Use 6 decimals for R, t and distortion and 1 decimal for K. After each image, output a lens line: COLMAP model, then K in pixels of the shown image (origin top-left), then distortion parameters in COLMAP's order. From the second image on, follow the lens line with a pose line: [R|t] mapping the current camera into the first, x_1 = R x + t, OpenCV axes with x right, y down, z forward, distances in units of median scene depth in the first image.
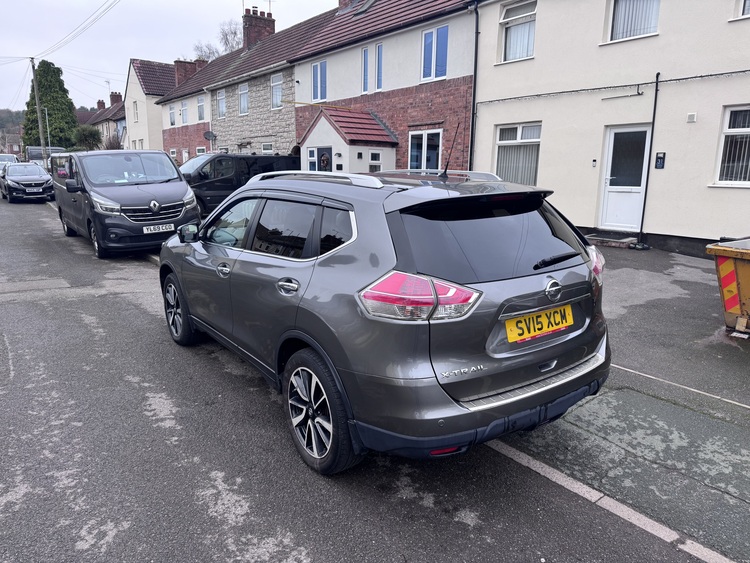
lens RADIAL K [[530.6, 0, 379.1], [0, 530.6, 283.5], [0, 0, 1]] dist [0.043788, -0.052504]
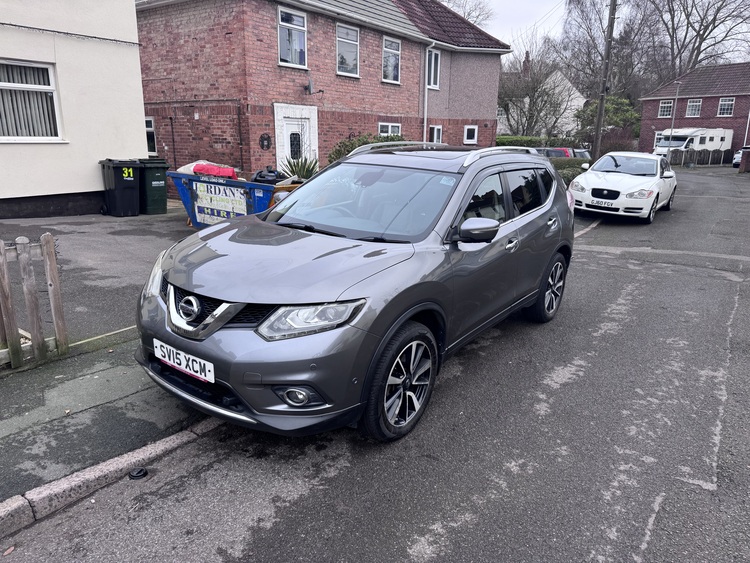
lens RADIAL K [[526.5, 0, 375.0], [0, 526.5, 281.5], [0, 0, 1]] dist [0.060706, -0.088682]
pose [[-0.313075, -0.272006, 0.909943, -0.321024], [0.170520, 0.926440, 0.335606, -0.097053], [-0.934295, 0.260233, -0.243663, 0.415770]]
